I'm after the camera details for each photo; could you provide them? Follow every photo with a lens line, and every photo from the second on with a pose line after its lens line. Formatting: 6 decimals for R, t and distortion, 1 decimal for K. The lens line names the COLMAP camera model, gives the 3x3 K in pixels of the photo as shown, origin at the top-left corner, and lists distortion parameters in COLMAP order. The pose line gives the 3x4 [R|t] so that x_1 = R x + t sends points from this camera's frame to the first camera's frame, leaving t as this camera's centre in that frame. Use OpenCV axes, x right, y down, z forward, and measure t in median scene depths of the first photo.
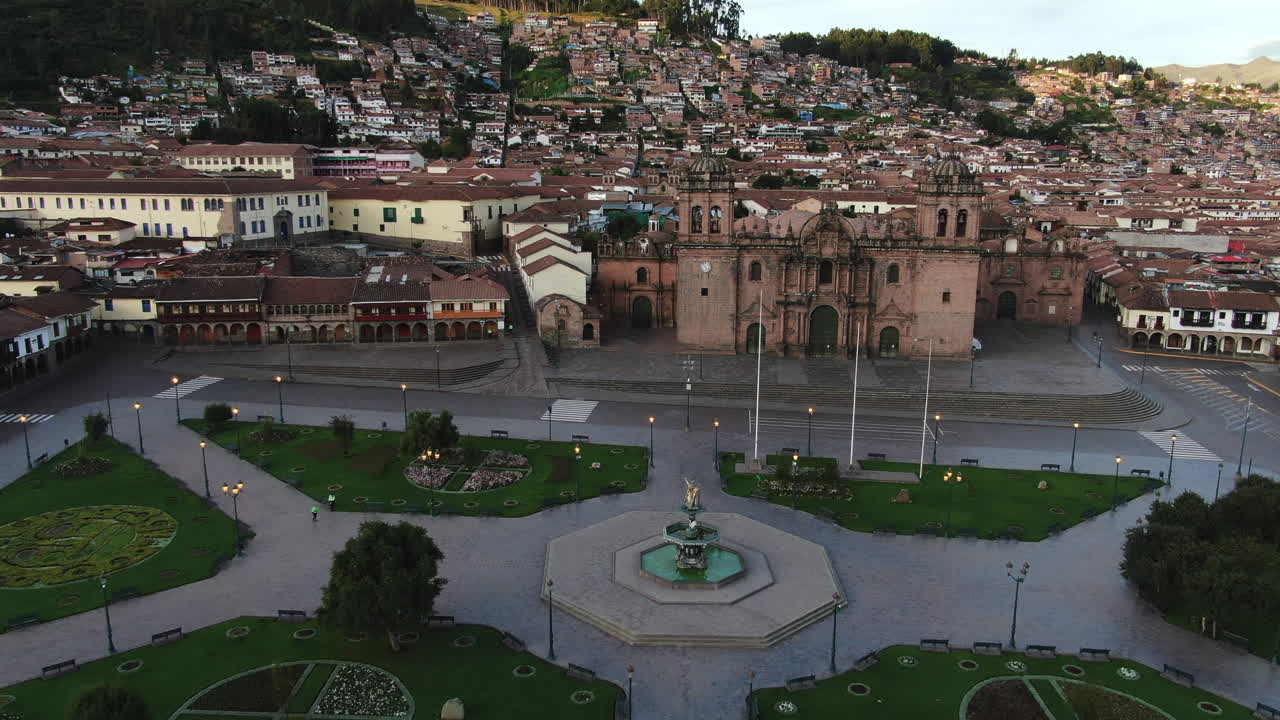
lens RADIAL K [[977.4, 0, 640.0], [0, 977.4, 360.0], [0, 0, 1]] dist [-0.000907, 0.006161]
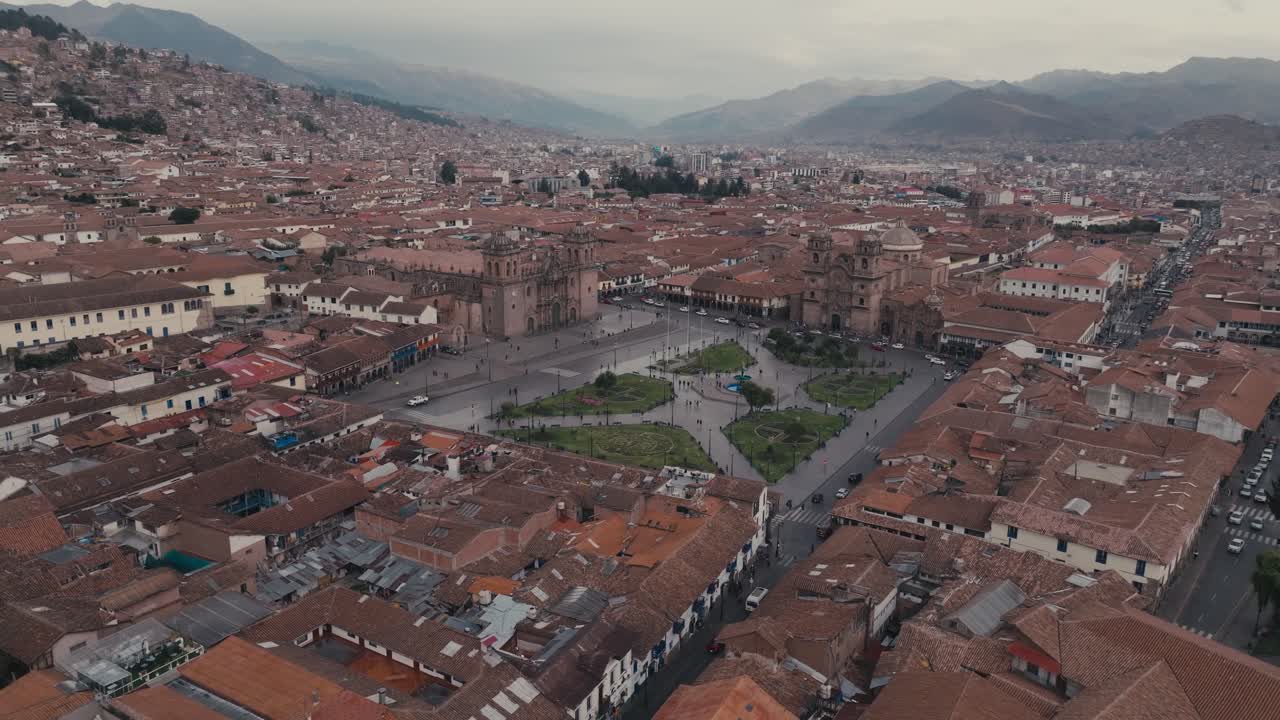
lens RADIAL K [[973.1, 0, 640.0], [0, 973.1, 360.0], [0, 0, 1]] dist [0.002630, 0.005685]
pose [[0.477637, -0.215101, 0.851819, -1.317047], [0.167816, 0.974050, 0.151868, -0.193841], [-0.862381, 0.070411, 0.501339, -0.137206]]
